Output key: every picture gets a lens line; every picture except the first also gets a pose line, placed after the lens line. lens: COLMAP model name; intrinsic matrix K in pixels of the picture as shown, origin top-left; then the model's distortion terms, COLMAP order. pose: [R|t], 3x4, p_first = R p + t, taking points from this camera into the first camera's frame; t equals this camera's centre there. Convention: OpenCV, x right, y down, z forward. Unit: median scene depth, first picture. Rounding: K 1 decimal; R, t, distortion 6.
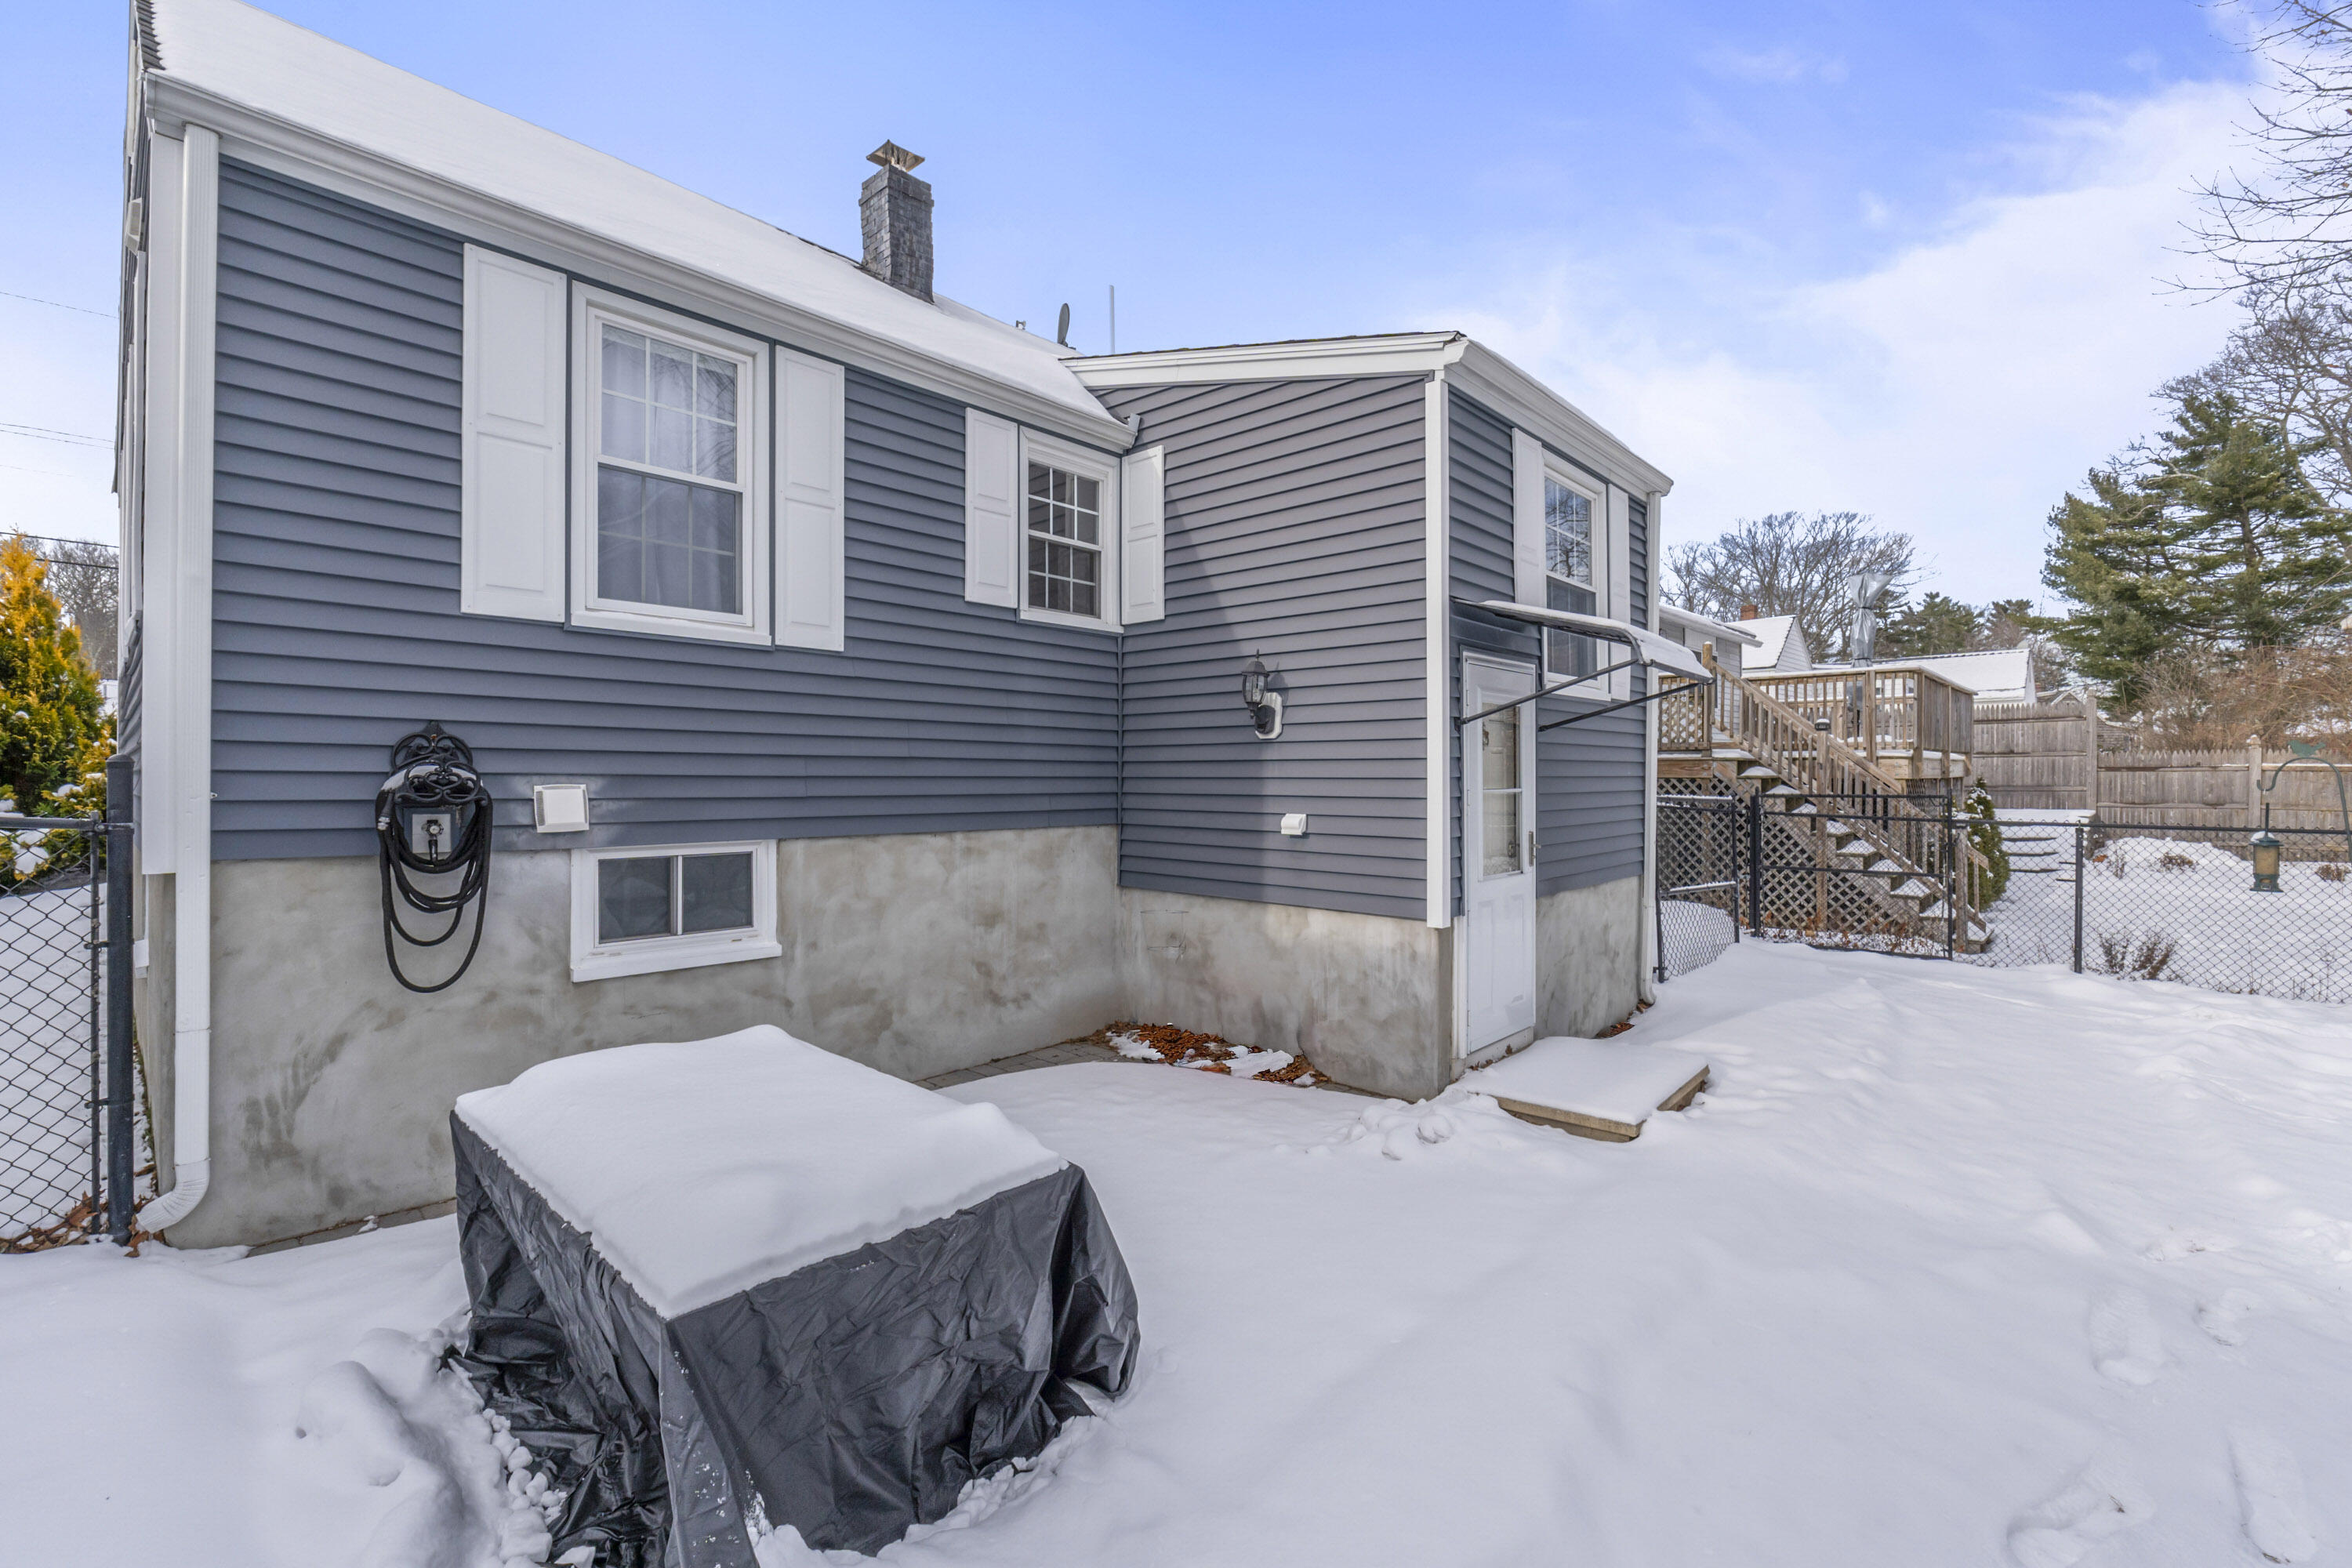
lens RADIAL K [[1014.7, 0, 1176.0], [0, 1014.7, 784.0], [0, 0, 1]] dist [-0.000107, -0.000382]
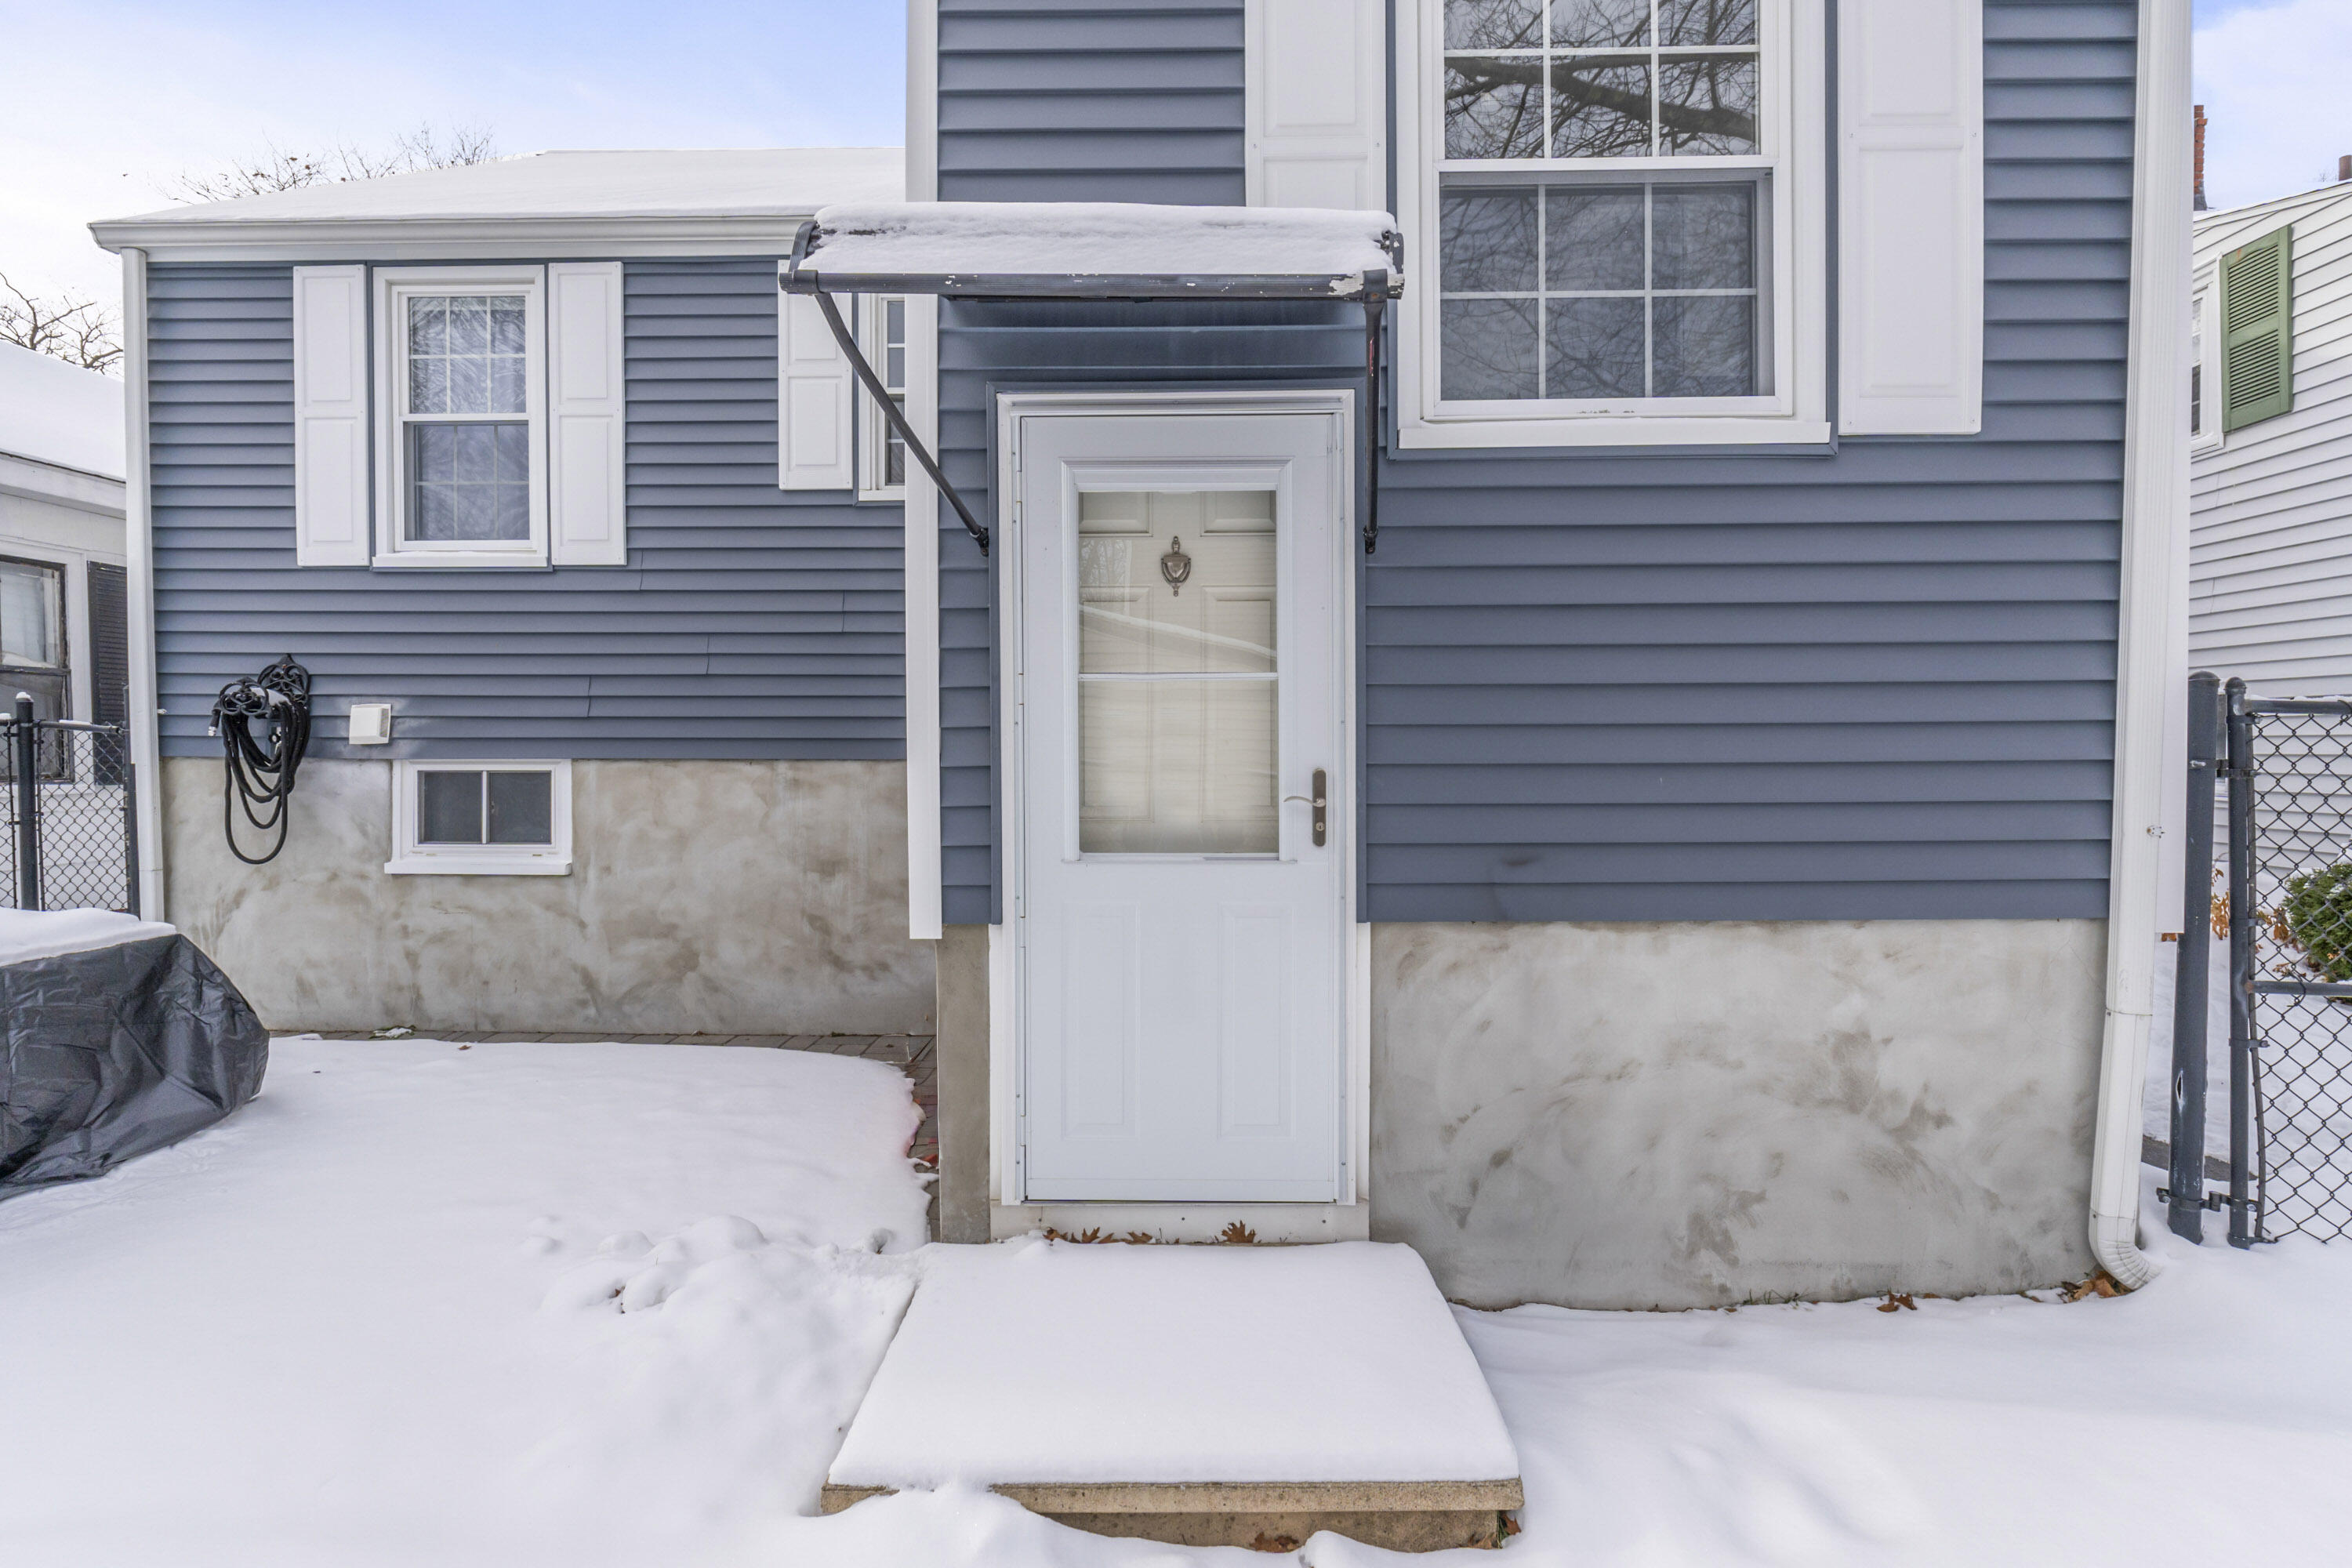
lens RADIAL K [[1043.9, 0, 1124.8], [0, 1043.9, 776.8], [0, 0, 1]] dist [0.001476, 0.000135]
pose [[0.650537, 0.018321, -0.759253, 0.747573], [-0.003357, 0.999769, 0.021248, 0.047444], [0.759467, -0.011273, 0.650448, 0.739747]]
